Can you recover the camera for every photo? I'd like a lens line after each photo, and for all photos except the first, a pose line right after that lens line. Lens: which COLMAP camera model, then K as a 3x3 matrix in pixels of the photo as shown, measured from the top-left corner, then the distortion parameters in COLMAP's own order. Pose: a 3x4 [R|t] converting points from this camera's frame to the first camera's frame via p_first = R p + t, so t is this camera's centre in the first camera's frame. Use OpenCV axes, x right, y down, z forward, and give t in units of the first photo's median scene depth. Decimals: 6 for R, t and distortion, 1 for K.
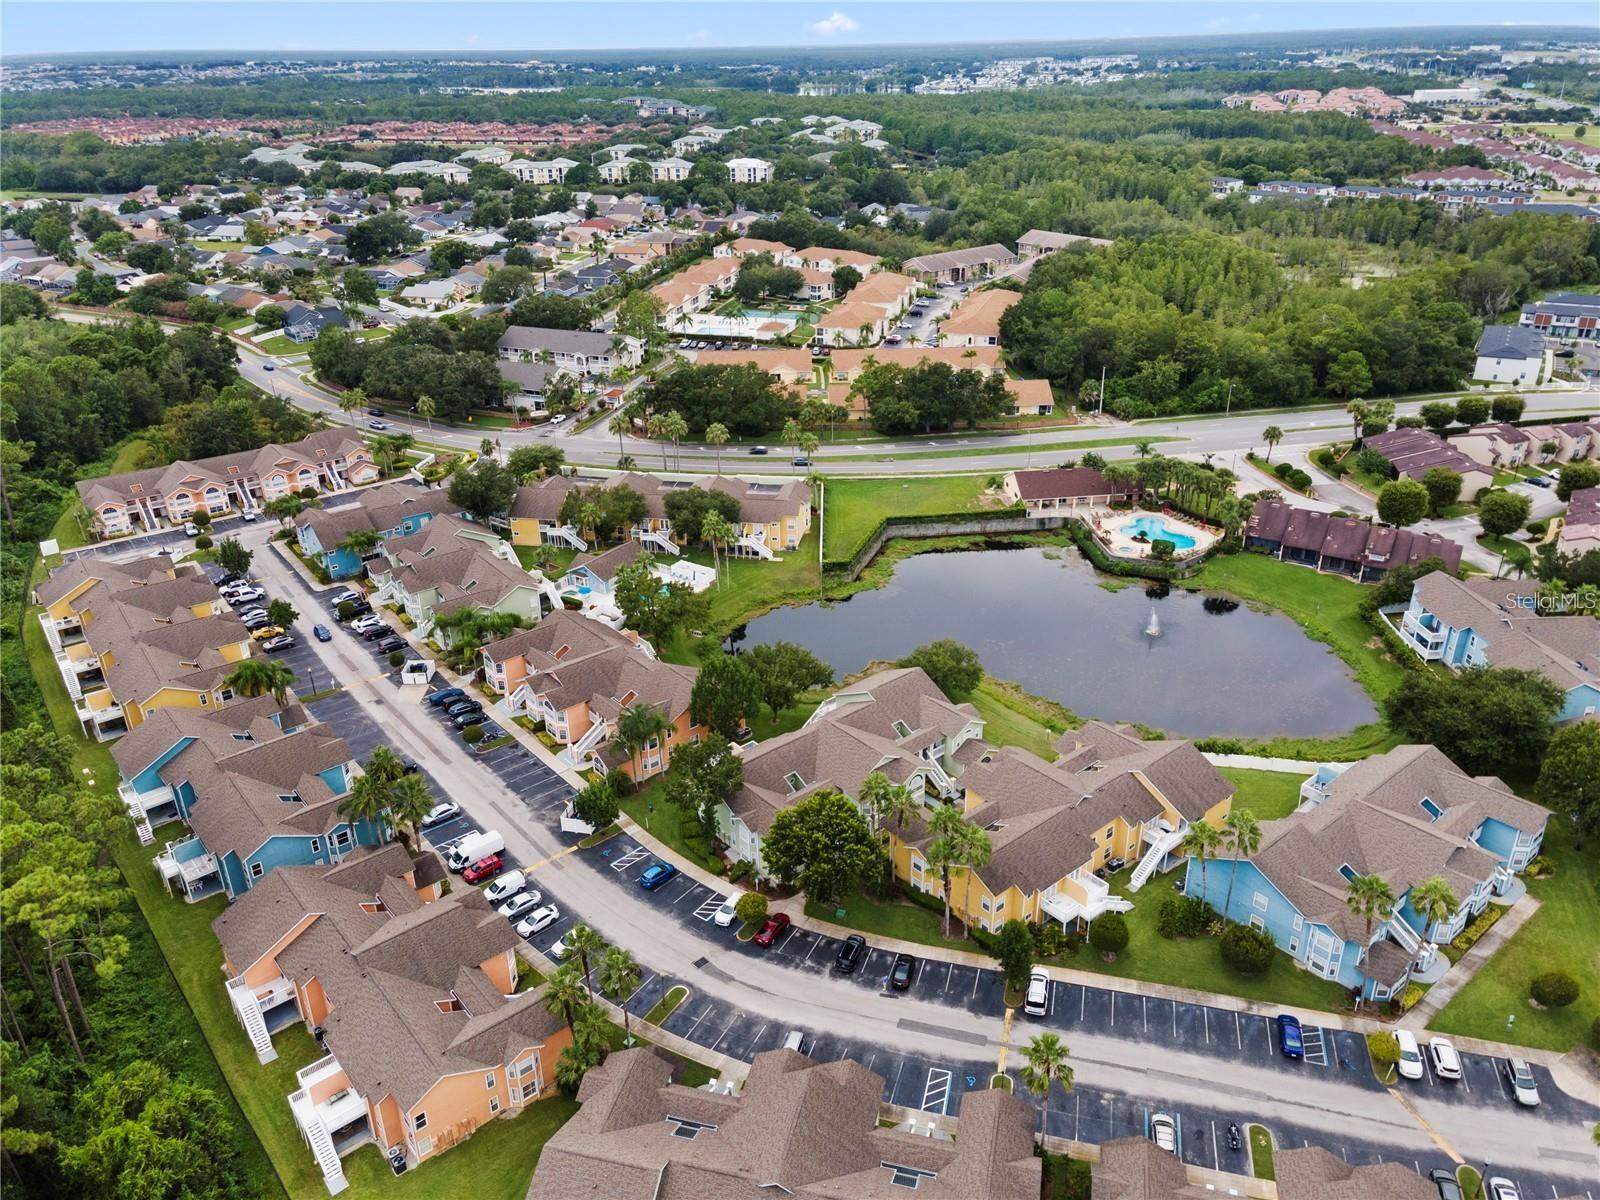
lens RADIAL K [[1174.9, 0, 800.0], [0, 1174.9, 600.0], [0, 0, 1]] dist [0.017481, 0.001471]
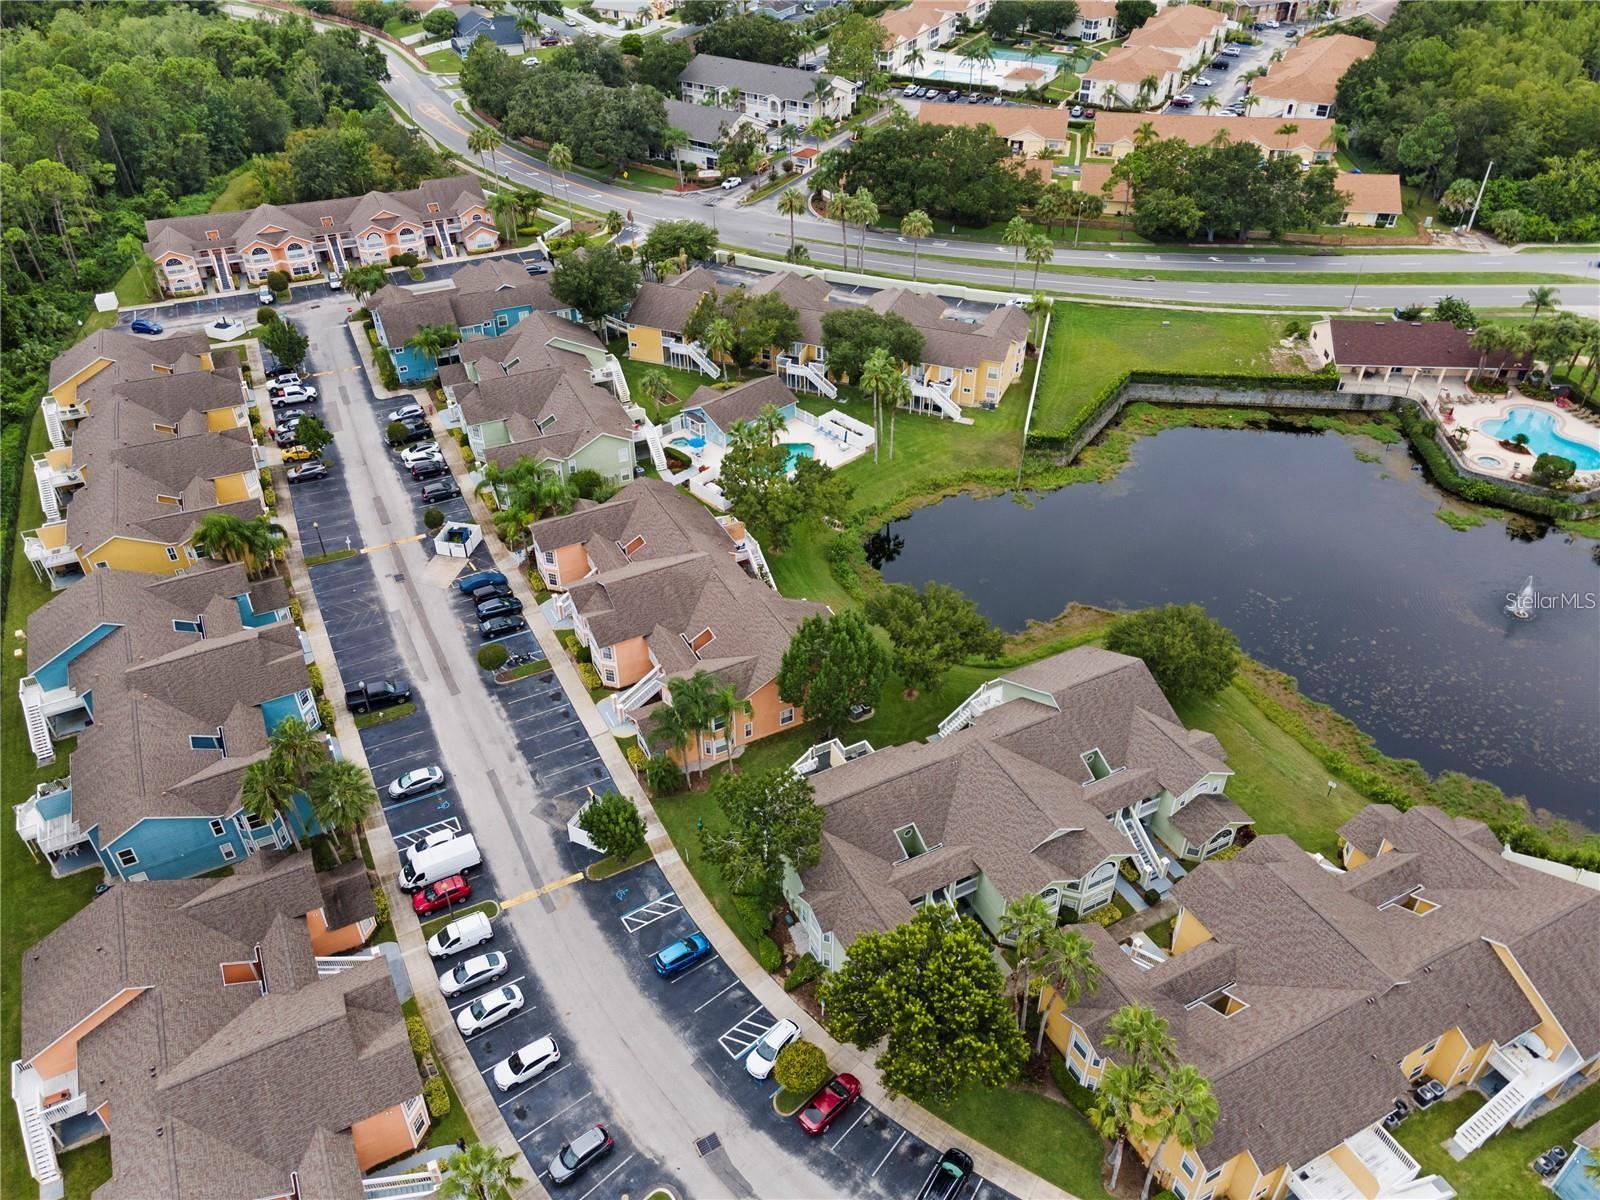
lens RADIAL K [[1164.7, 0, 800.0], [0, 1164.7, 600.0], [0, 0, 1]] dist [0.018377, 0.028857]
pose [[0.975817, 0.138512, -0.169101, 0.016071], [-0.101994, 0.972750, 0.208217, -0.060578], [0.193333, -0.185934, 0.963354, 0.241315]]
